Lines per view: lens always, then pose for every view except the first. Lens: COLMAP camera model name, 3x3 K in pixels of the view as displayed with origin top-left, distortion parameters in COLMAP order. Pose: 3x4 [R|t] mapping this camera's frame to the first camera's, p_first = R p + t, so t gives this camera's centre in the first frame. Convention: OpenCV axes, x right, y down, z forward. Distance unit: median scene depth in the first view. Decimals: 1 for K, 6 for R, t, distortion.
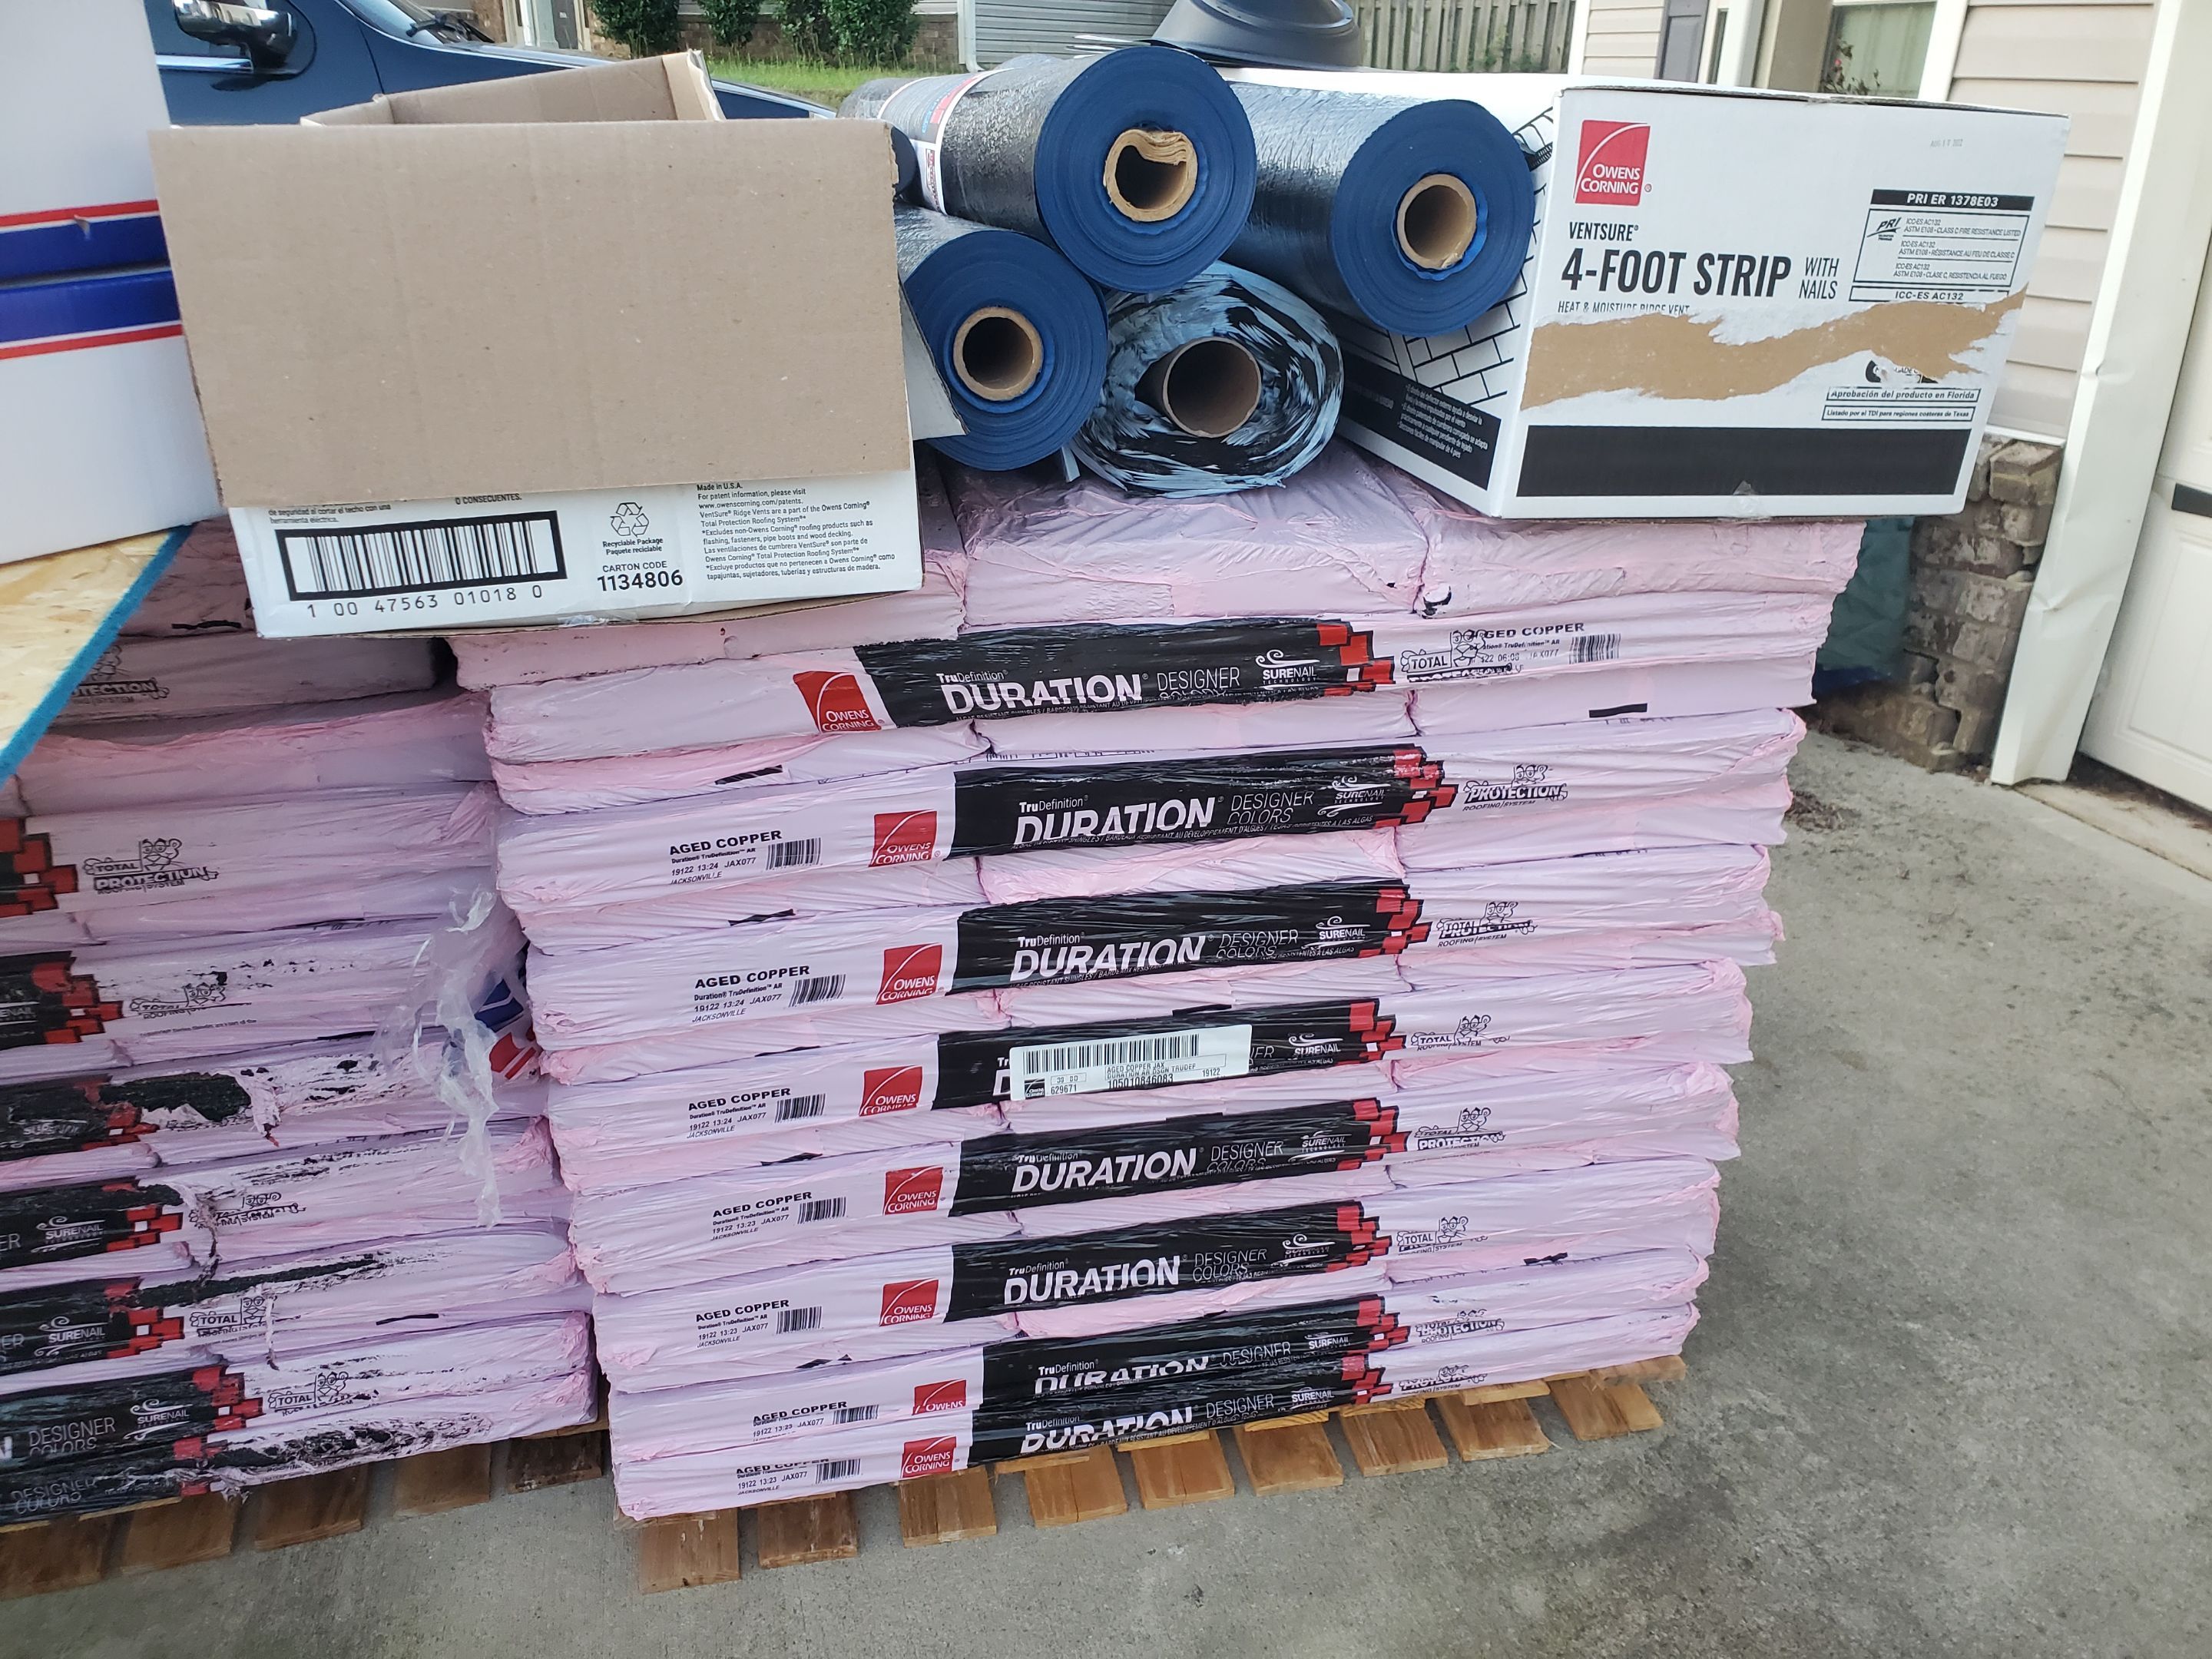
lens RADIAL K [[1750.9, 0, 1106.0], [0, 1750.9, 829.5], [0, 0, 1]] dist [0.032564, -0.004396]
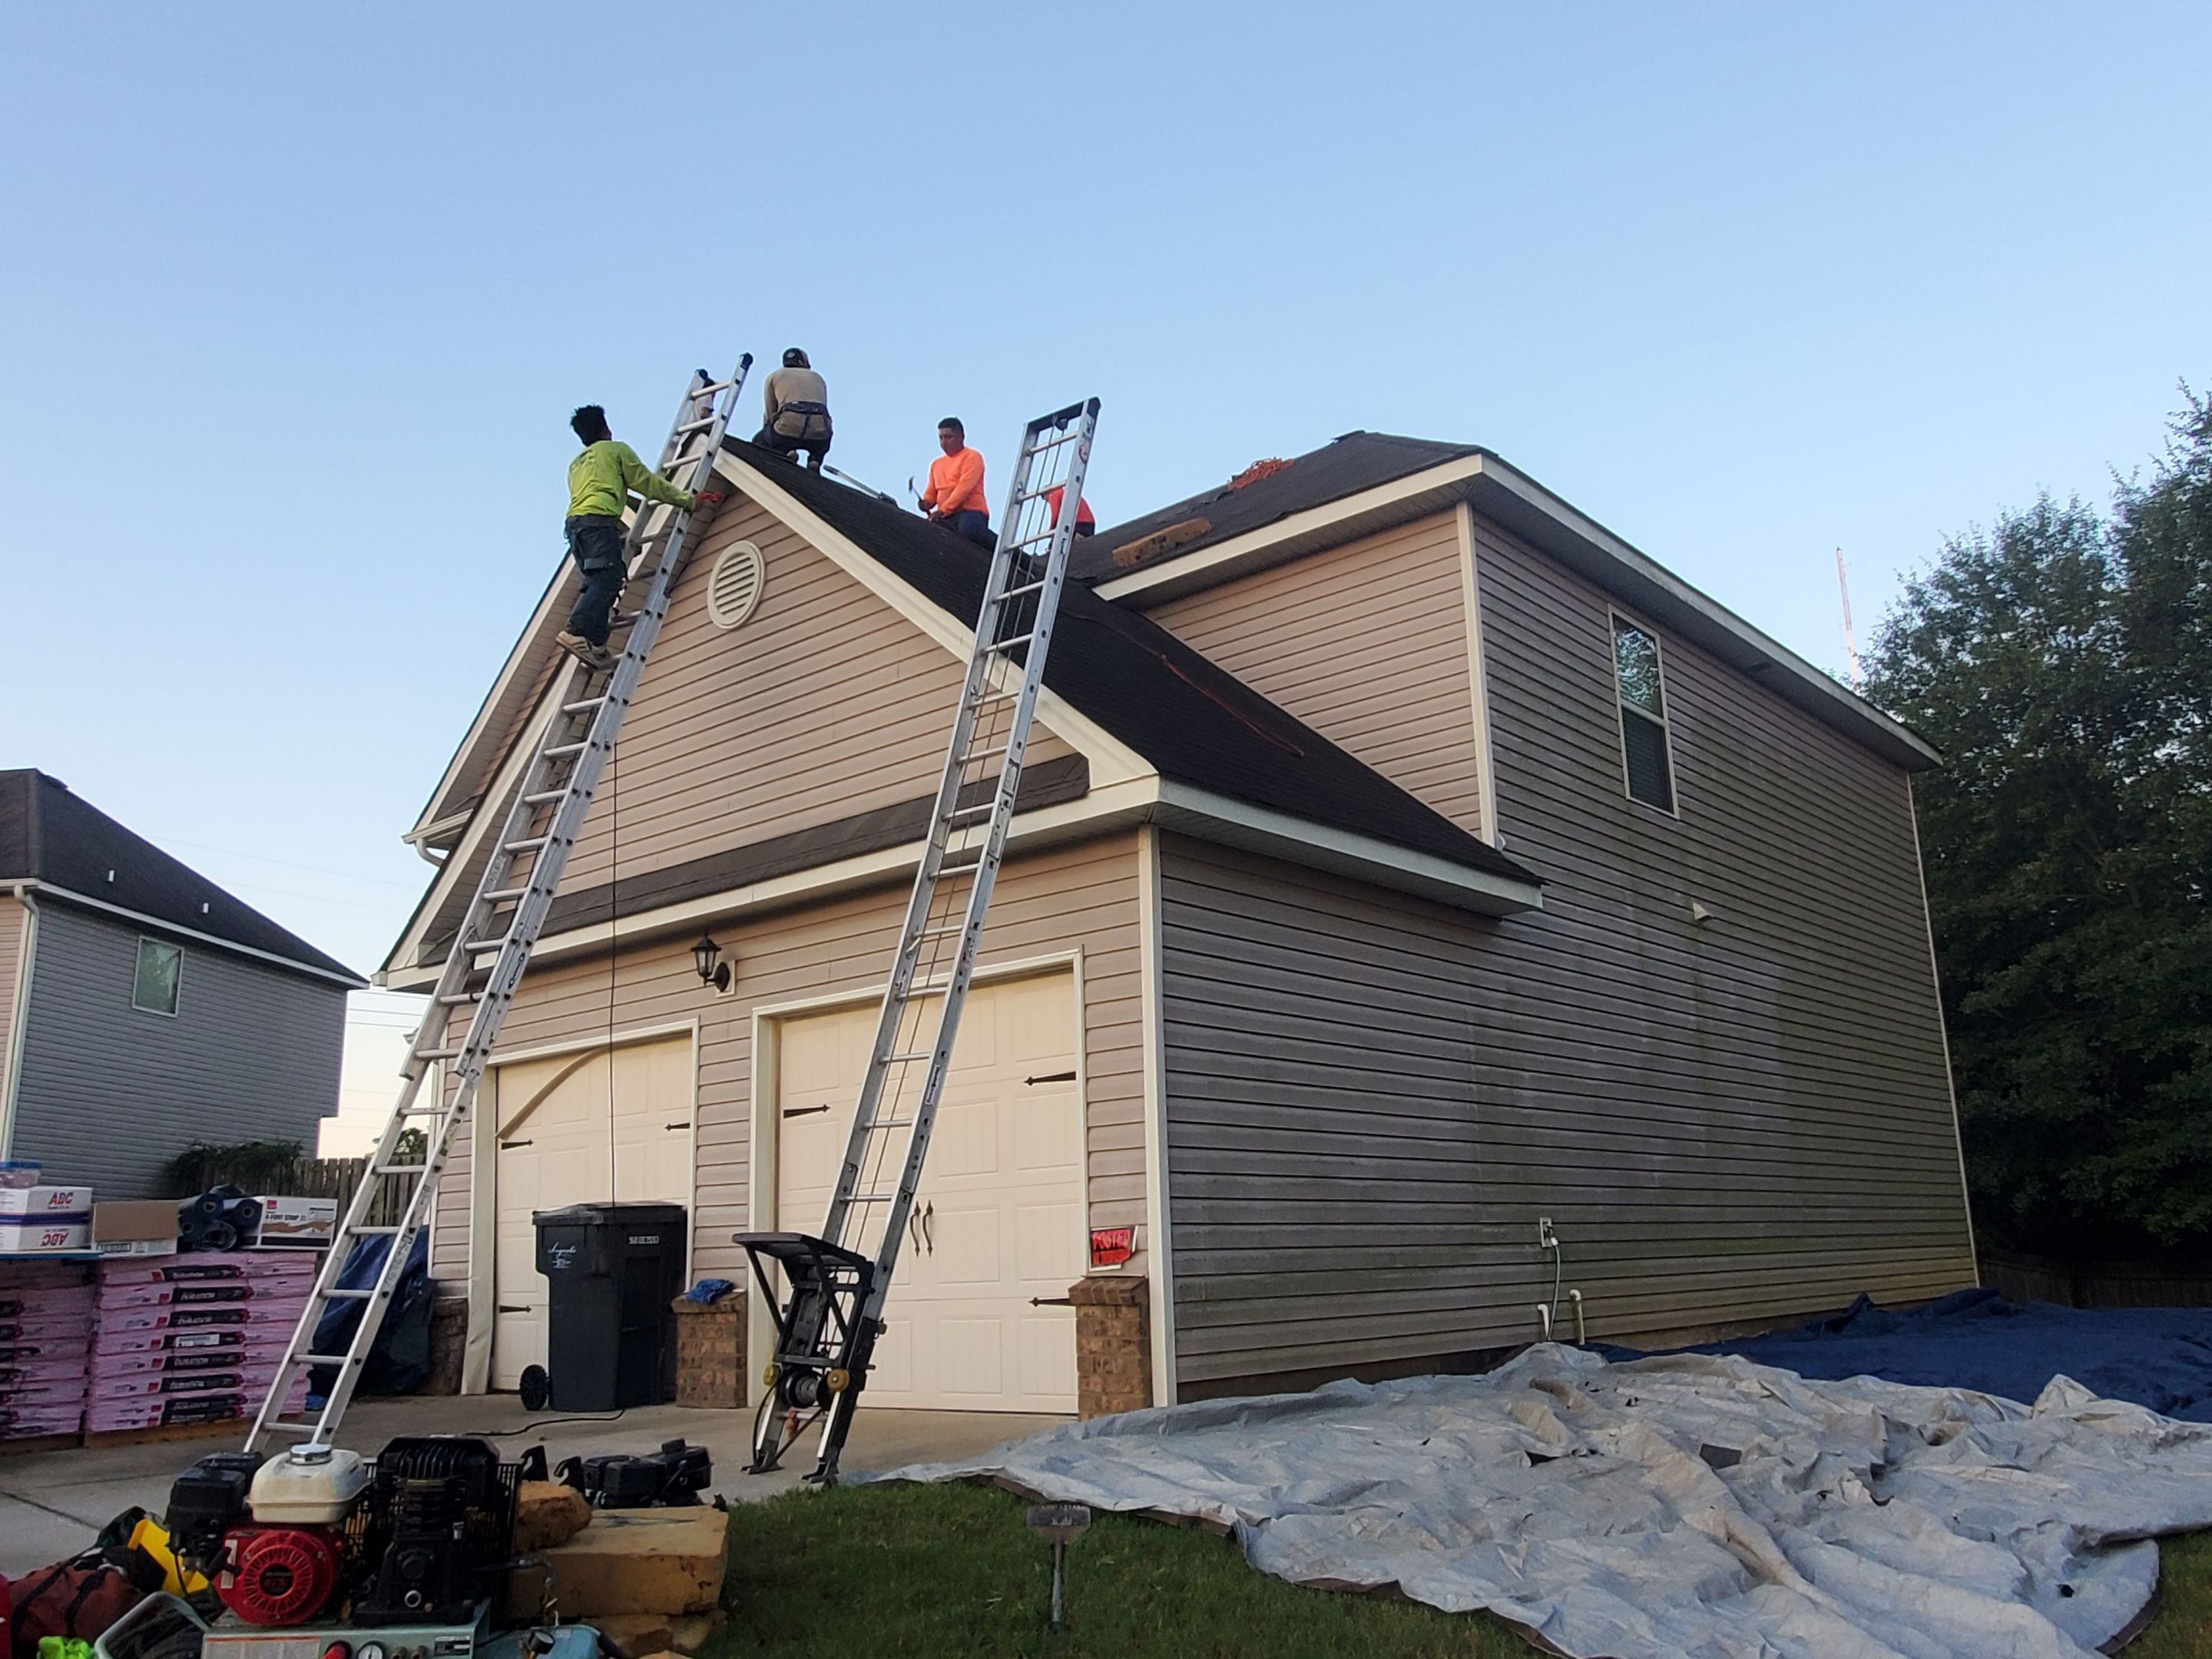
lens RADIAL K [[1744.3, 0, 1111.7], [0, 1744.3, 865.6], [0, 0, 1]] dist [0.002641, 0.003704]
pose [[0.866009, 0.074981, 0.494376, -0.377468], [0.232113, 0.815435, -0.530273, 2.873351], [-0.442891, 0.573972, 0.688770, -5.856304]]
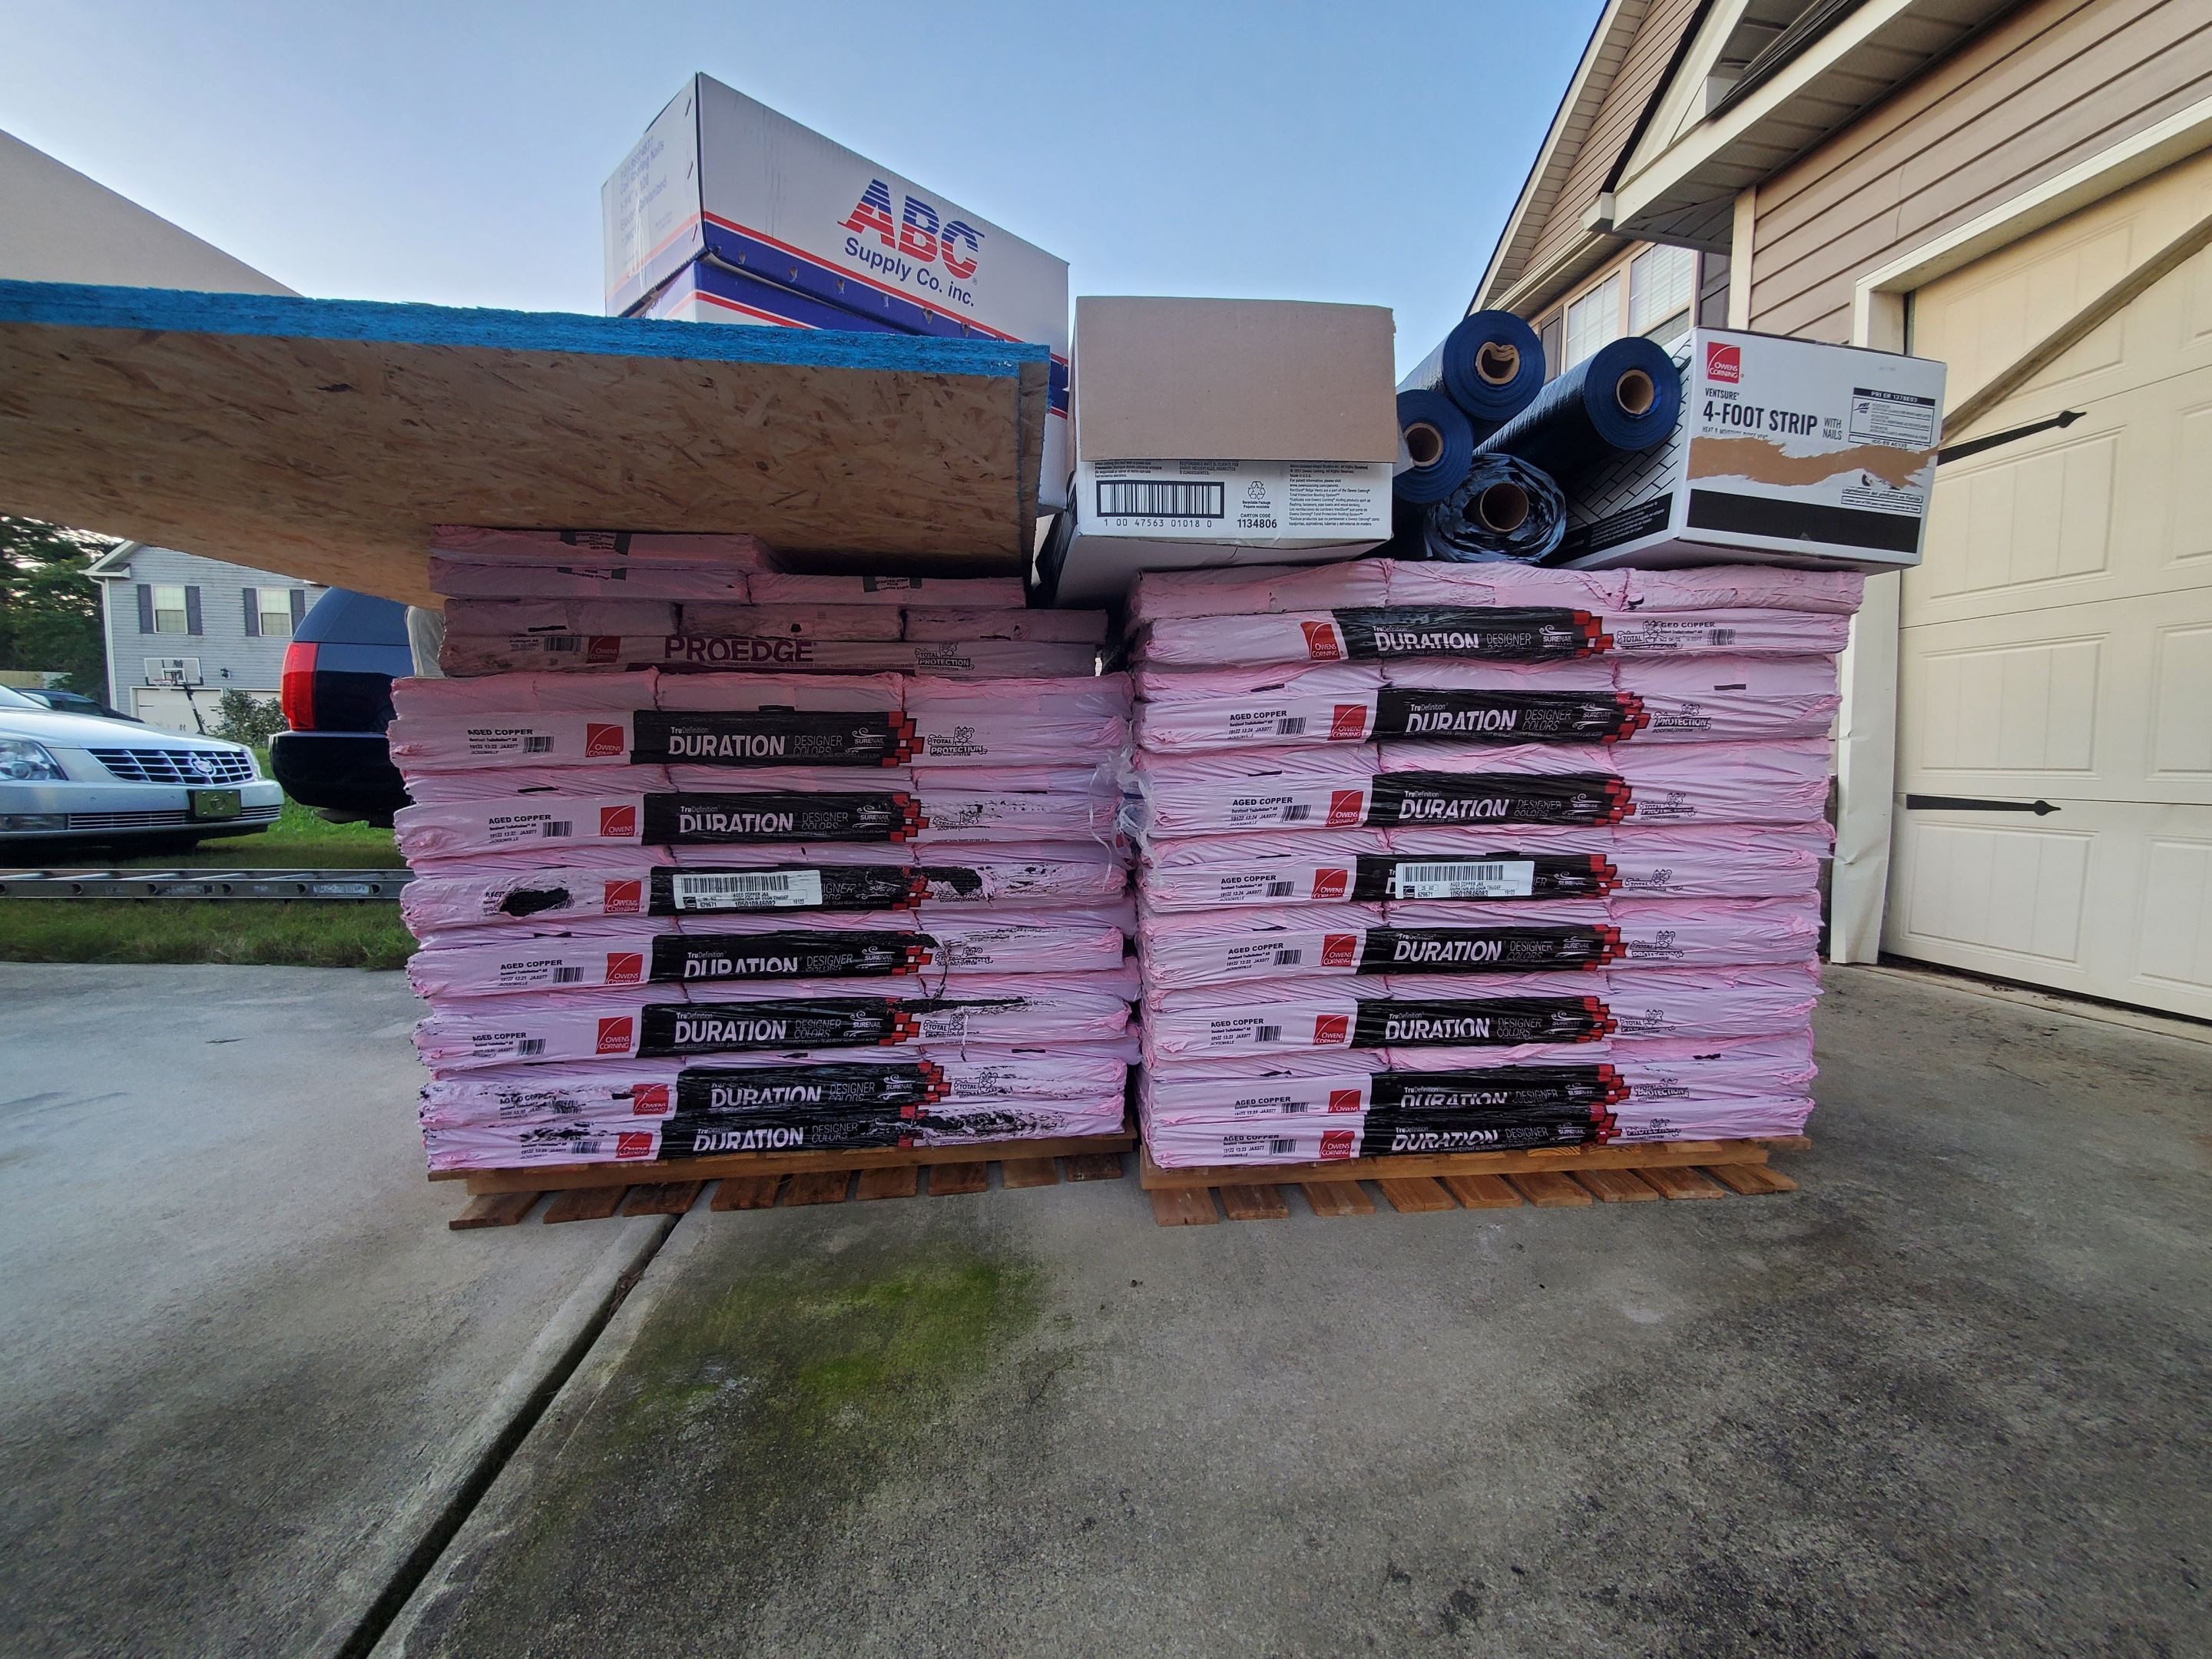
lens RADIAL K [[907.9, 0, 1106.0], [0, 907.9, 829.5], [0, 0, 1]] dist [-0.001567, -0.000367]
pose [[0.992323, 0.004054, -0.123609, -0.230105], [-0.045610, 0.941010, -0.335290, 0.408379], [0.114958, 0.338354, 0.933971, 0.095883]]
